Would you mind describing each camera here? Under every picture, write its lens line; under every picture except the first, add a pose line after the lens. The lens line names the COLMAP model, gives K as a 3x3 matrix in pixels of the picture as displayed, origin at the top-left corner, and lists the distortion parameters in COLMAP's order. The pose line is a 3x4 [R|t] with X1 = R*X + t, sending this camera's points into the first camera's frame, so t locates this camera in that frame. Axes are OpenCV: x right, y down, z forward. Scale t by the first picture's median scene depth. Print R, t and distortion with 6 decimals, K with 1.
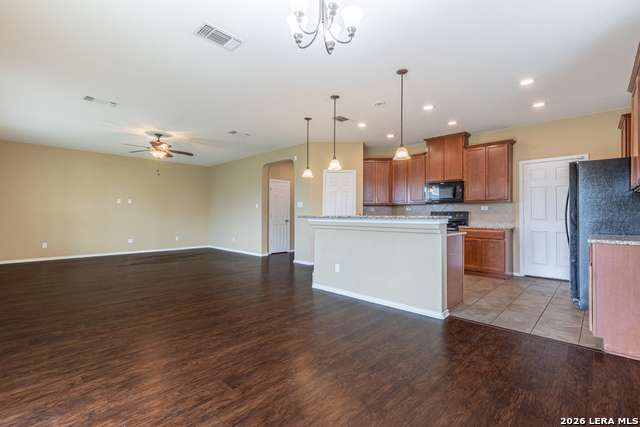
lens RADIAL K [[288.1, 0, 322.3], [0, 288.1, 213.5], [0, 0, 1]] dist [0.006486, 0.000295]
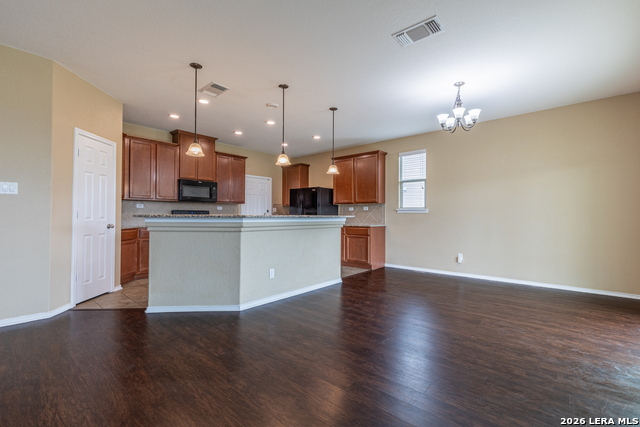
lens RADIAL K [[290.0, 0, 325.5], [0, 290.0, 212.8], [0, 0, 1]] dist [0.002125, 0.000113]
pose [[-0.056249, 0.008176, 0.998383, -0.871240], [-0.011028, 0.999900, -0.008810, 0.007969], [-0.998356, -0.011506, -0.056153, 0.904698]]
